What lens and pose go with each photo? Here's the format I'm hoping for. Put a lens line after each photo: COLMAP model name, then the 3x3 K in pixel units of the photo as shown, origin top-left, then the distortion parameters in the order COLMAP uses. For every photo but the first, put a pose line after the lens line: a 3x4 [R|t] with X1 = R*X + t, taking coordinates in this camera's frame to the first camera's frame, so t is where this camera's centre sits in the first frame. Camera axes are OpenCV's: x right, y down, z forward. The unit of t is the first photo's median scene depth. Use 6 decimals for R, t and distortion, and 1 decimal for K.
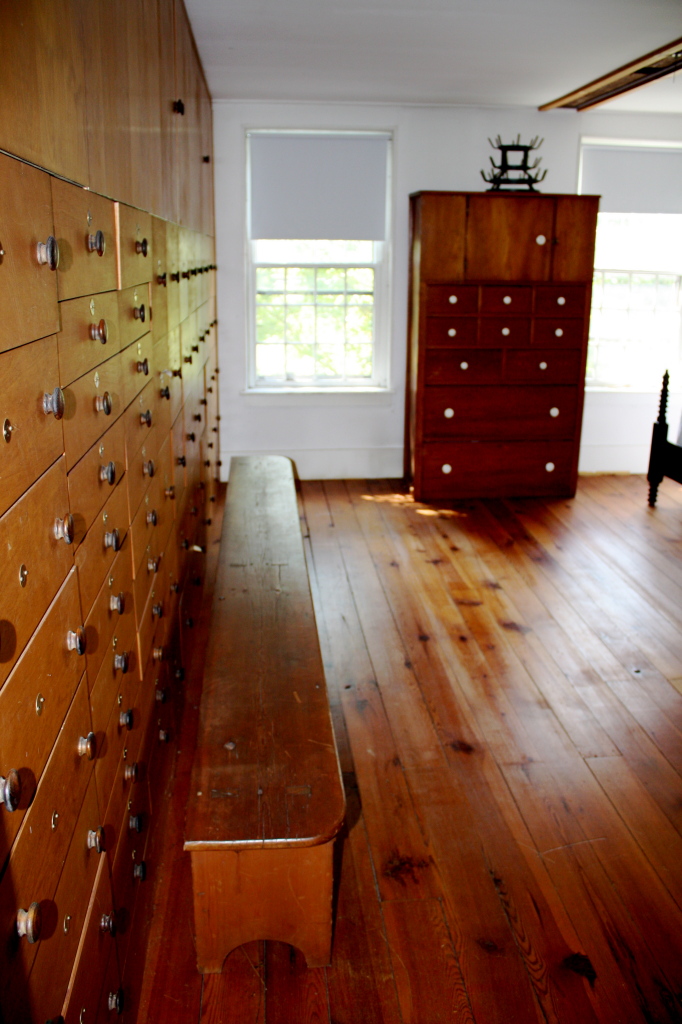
lens RADIAL K [[871.7, 0, 340.2], [0, 871.7, 526.1], [0, 0, 1]] dist [-0.175962, 0.178511]
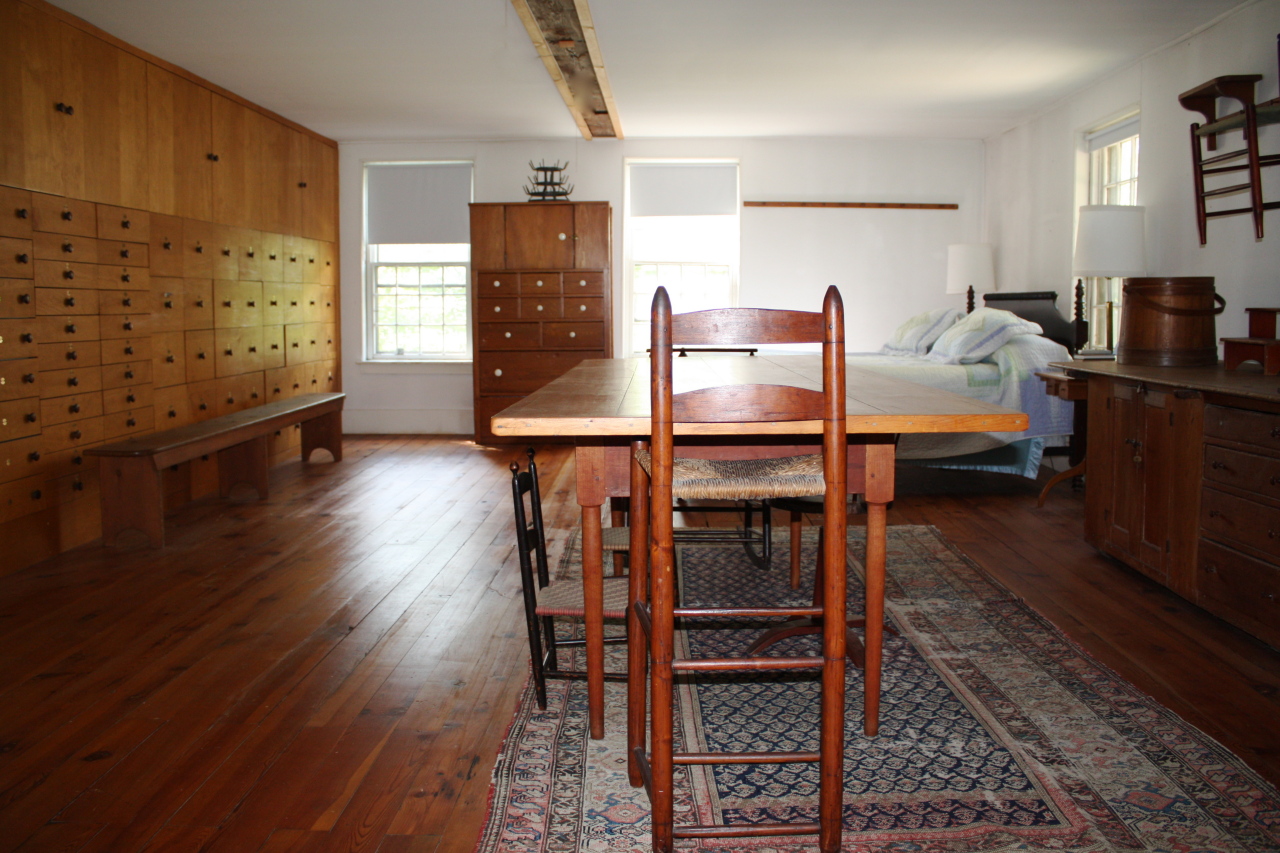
lens RADIAL K [[1089.7, 0, 640.0], [0, 1089.7, 426.5], [0, 0, 1]] dist [-0.175962, 0.178511]
pose [[0.992970, 0.010101, -0.117938, 0.516311], [-0.032326, 0.981619, -0.188092, 0.235453], [0.113871, 0.190582, 0.975045, -0.499215]]
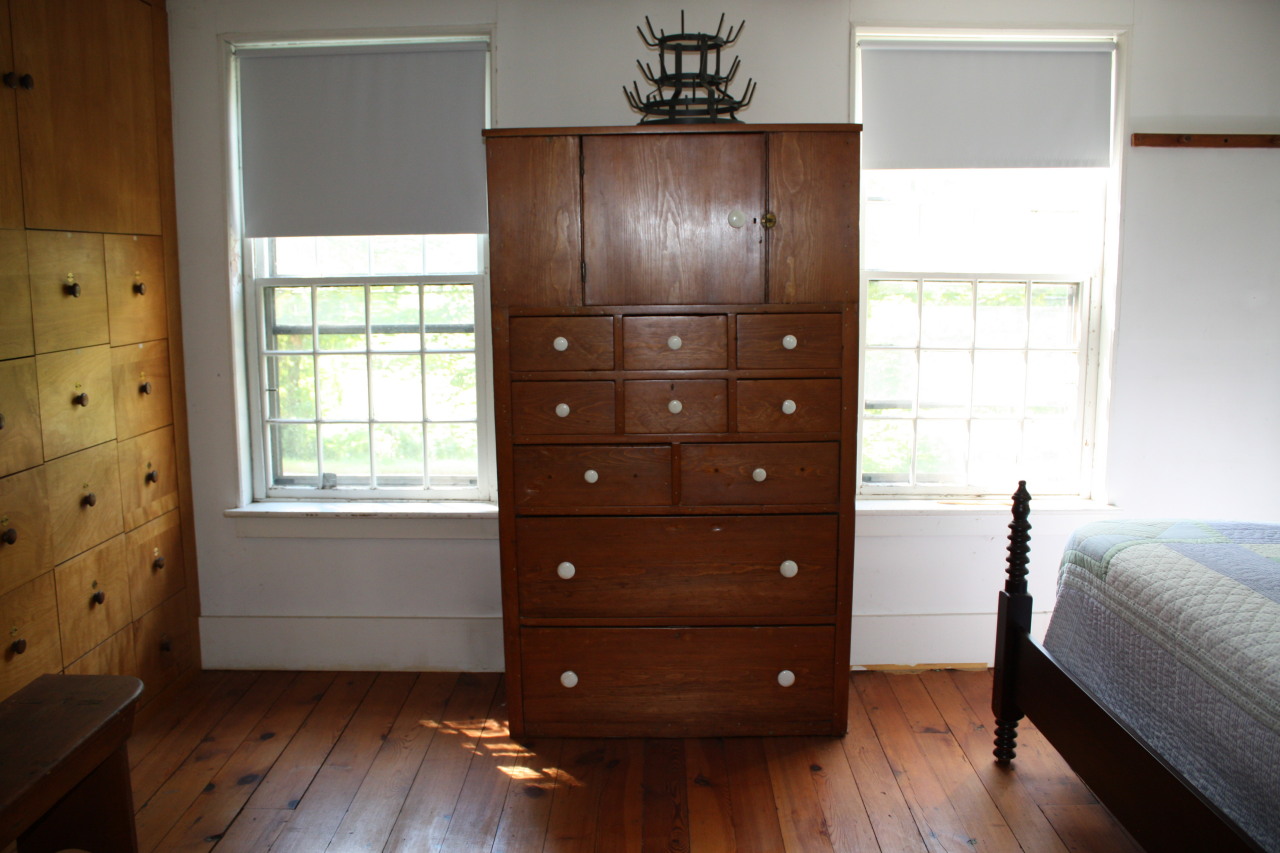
lens RADIAL K [[1089.7, 0, 640.0], [0, 1089.7, 426.5], [0, 0, 1]] dist [-0.175962, 0.178511]
pose [[0.993591, 0.004126, -0.112961, 0.236607], [-0.021615, 0.987828, -0.154043, -0.116909], [0.110950, 0.155498, 0.981586, 0.385178]]
